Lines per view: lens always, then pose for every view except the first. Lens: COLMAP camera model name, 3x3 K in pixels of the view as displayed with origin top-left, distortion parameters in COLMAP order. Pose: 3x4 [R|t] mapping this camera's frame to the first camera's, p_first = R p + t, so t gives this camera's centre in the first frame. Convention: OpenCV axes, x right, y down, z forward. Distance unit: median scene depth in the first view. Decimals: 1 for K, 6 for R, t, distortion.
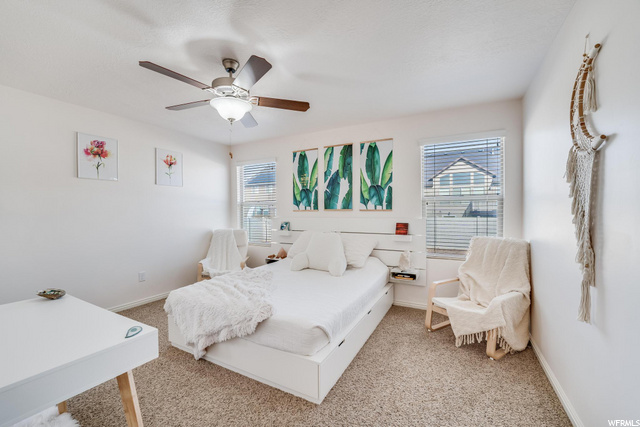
lens RADIAL K [[245.0, 0, 322.1], [0, 245.0, 217.3], [0, 0, 1]] dist [0.000006, 0.000075]
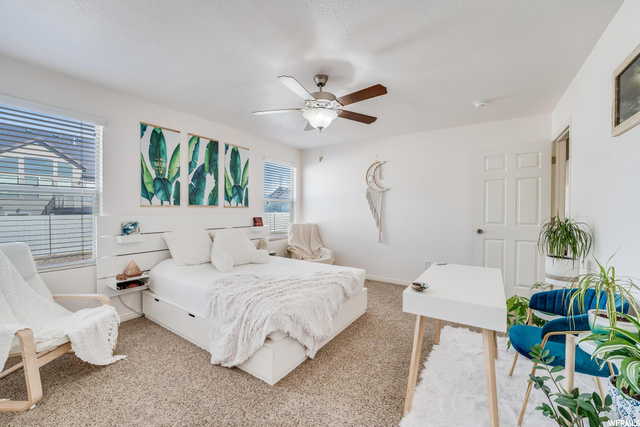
lens RADIAL K [[260.2, 0, 322.6], [0, 260.2, 215.0], [0, 0, 1]] dist [-0.012341, 0.000317]
pose [[0.125782, -0.017443, 0.991905, -0.868014], [0.014536, 0.999770, 0.015738, -0.004886], [-0.991951, 0.012439, 0.126006, 0.421464]]
